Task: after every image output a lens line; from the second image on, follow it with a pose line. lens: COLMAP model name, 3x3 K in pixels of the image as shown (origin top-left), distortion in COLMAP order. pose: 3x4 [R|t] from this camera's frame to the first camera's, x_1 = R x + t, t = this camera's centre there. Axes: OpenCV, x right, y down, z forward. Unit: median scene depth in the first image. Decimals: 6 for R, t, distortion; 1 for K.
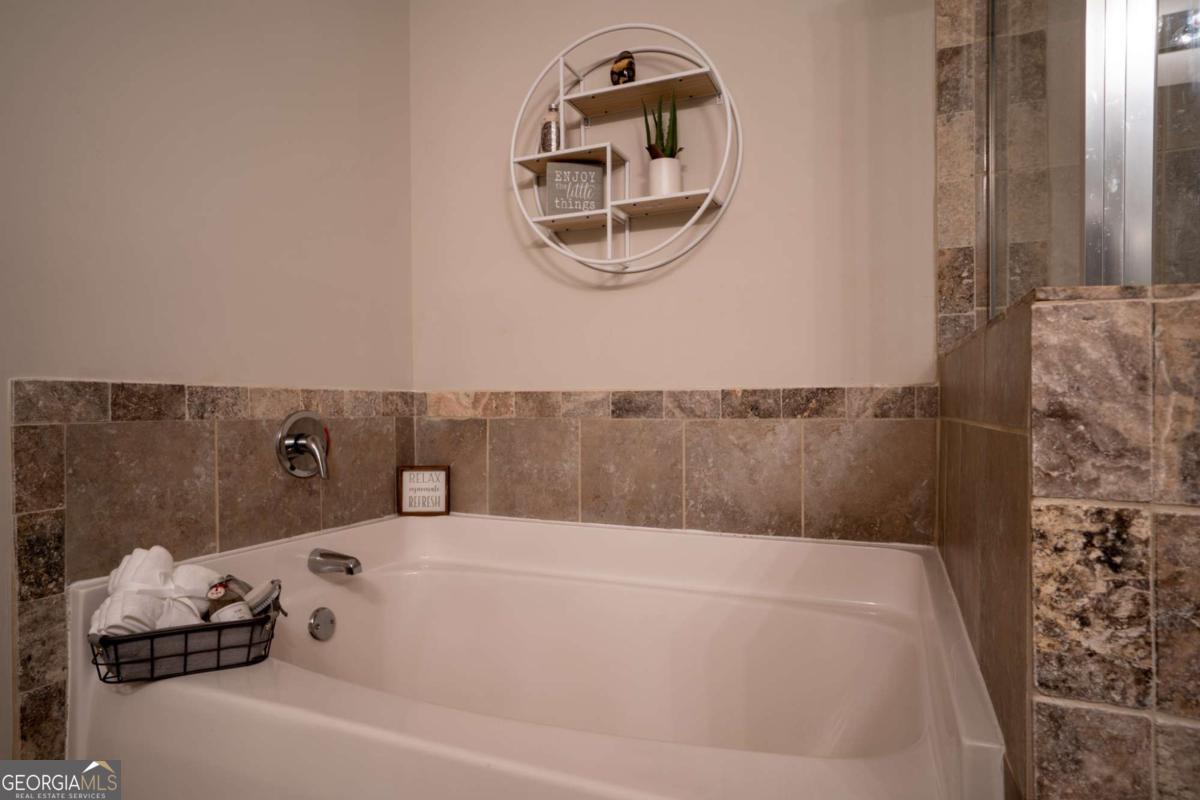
lens RADIAL K [[680.1, 0, 602.7], [0, 680.1, 393.2], [0, 0, 1]] dist [-0.019411, 0.015777]
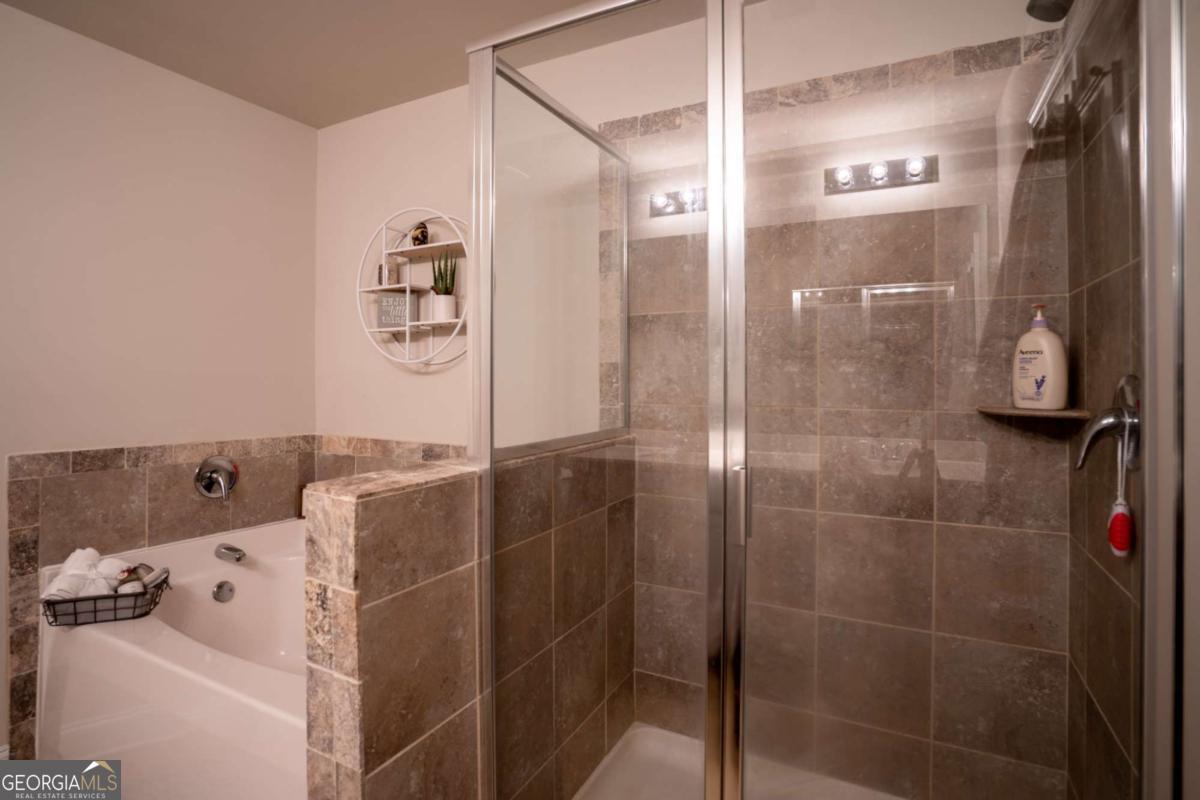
lens RADIAL K [[577.7, 0, 596.1], [0, 577.7, 375.3], [0, 0, 1]] dist [-0.049673, 0.017207]
pose [[0.997719, 0.010787, -0.066630, 0.615858], [-0.011677, 0.999847, -0.012988, -0.180191], [0.066480, 0.013737, 0.997693, -0.303338]]
